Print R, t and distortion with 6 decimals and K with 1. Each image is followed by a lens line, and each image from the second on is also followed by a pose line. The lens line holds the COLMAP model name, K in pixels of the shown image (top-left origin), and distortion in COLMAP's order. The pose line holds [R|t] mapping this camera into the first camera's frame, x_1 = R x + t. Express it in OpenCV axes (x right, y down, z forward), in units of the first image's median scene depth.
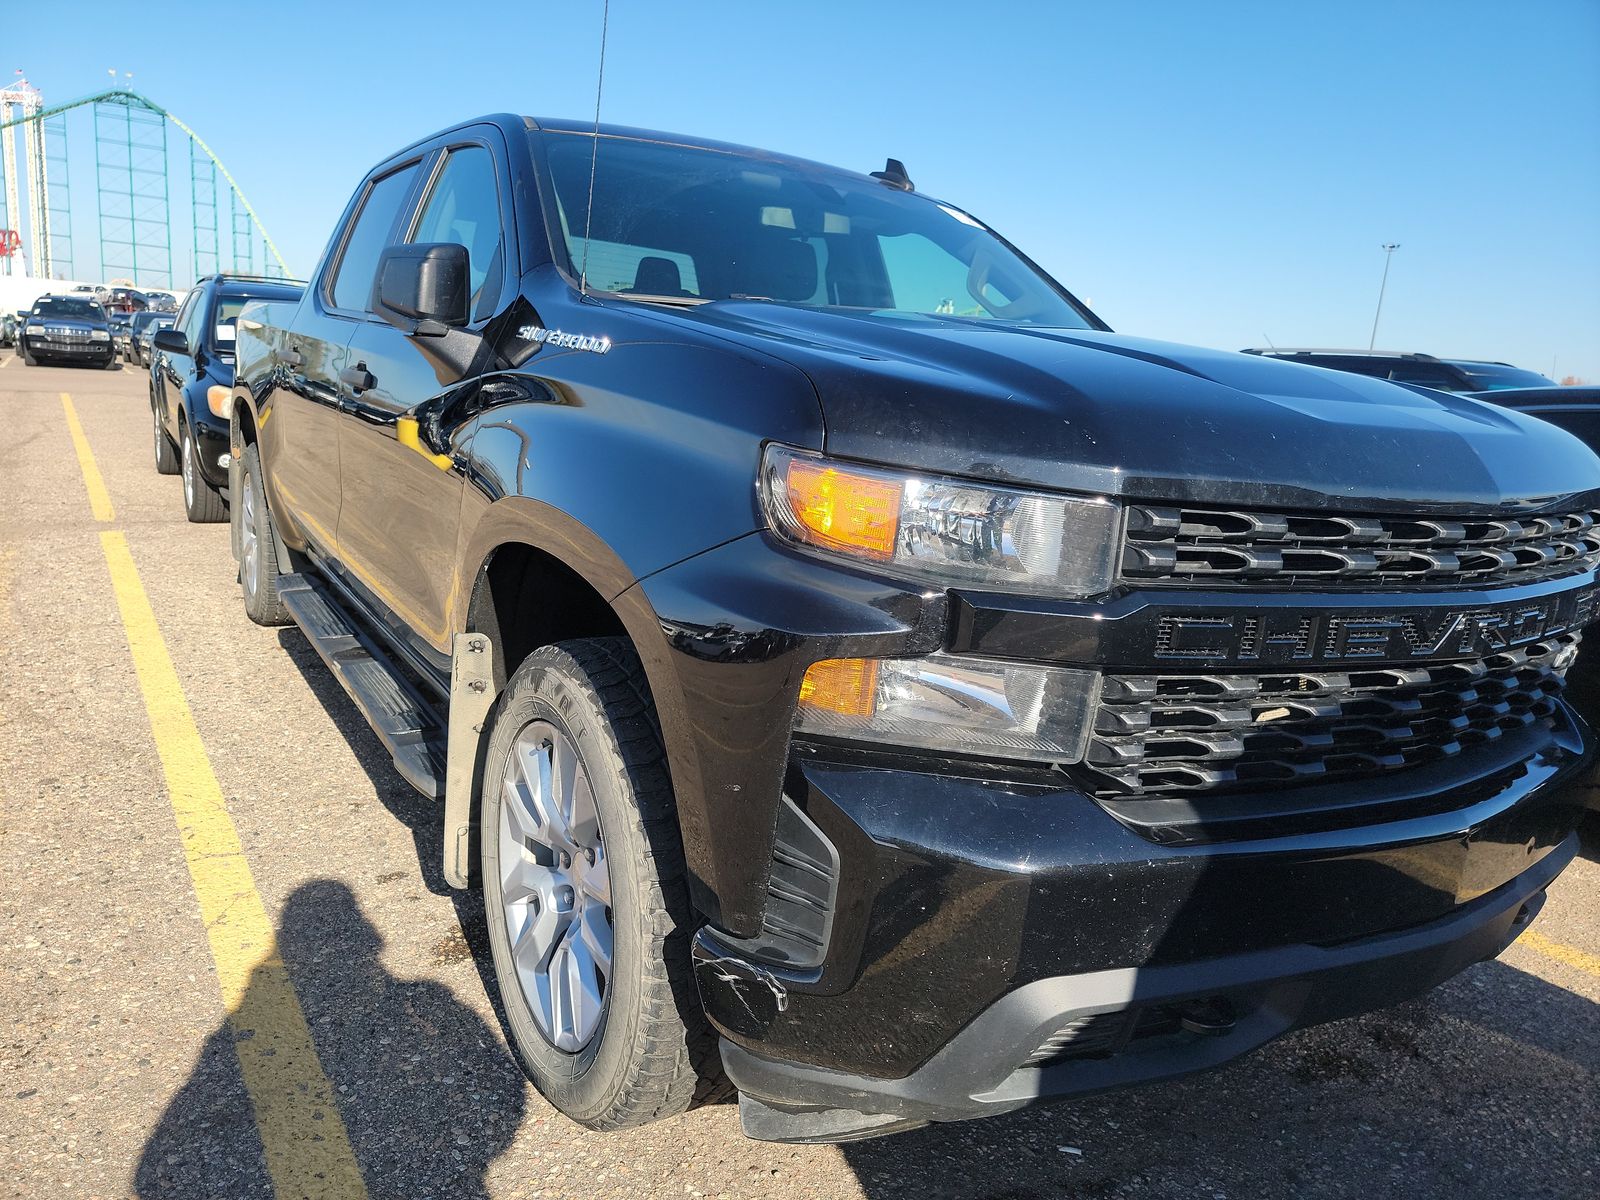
lens RADIAL K [[1123.1, 0, 799.6], [0, 1123.1, 604.1], [0, 0, 1]] dist [0.060646, -0.049826]
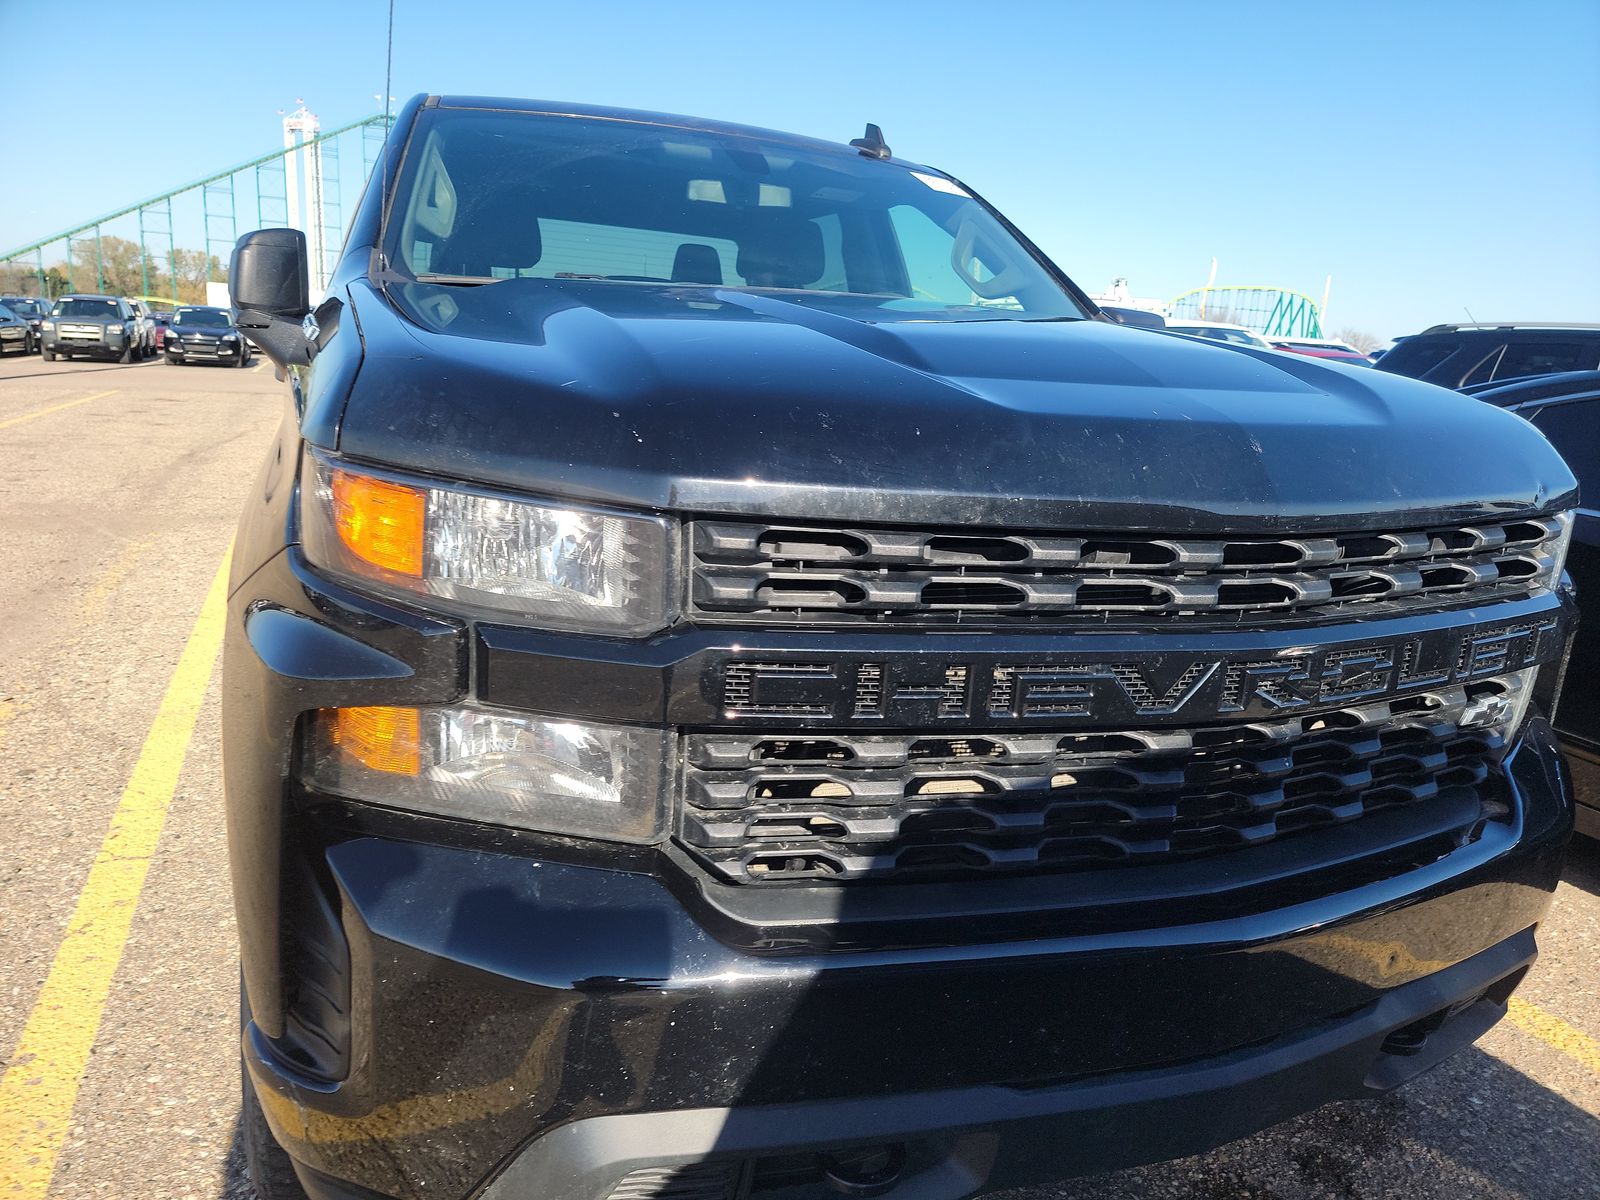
lens RADIAL K [[1122.2, 0, 800.0], [0, 1122.2, 600.0], [0, 0, 1]] dist [0.074523, -0.062814]
pose [[0.986680, 0.014404, -0.162034, 0.421860], [-0.013805, 0.999893, 0.004824, -0.031881], [0.162086, -0.002523, 0.986773, 0.208992]]
